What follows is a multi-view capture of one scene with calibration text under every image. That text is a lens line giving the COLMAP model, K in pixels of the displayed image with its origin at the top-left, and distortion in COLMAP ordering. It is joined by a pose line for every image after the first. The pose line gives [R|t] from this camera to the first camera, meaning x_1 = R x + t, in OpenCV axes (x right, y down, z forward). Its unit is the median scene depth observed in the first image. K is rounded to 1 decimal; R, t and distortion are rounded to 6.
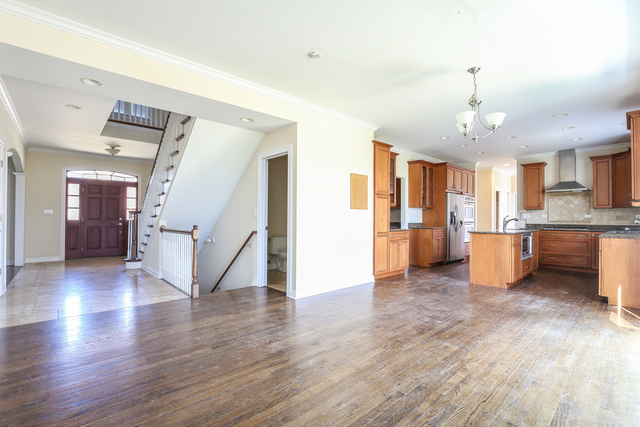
lens RADIAL K [[295.1, 0, 322.4], [0, 295.1, 215.6], [0, 0, 1]] dist [-0.023460, 0.000118]
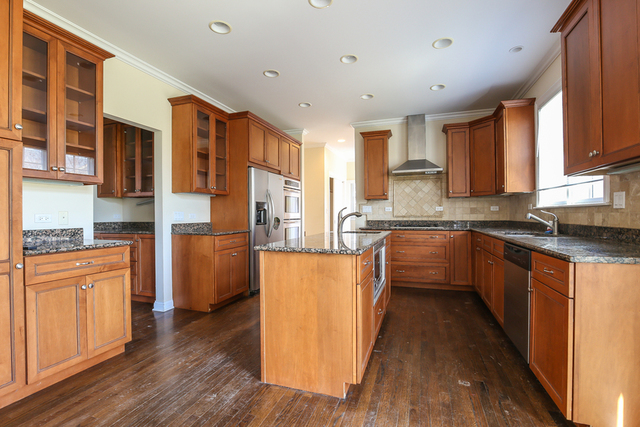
lens RADIAL K [[295.1, 0, 322.4], [0, 295.1, 215.6], [0, 0, 1]] dist [-0.023460, 0.000118]
pose [[0.878702, -0.014202, 0.477159, 0.290828], [0.009132, 0.999875, 0.012944, 0.006804], [-0.477283, -0.007017, 0.878722, 0.465838]]
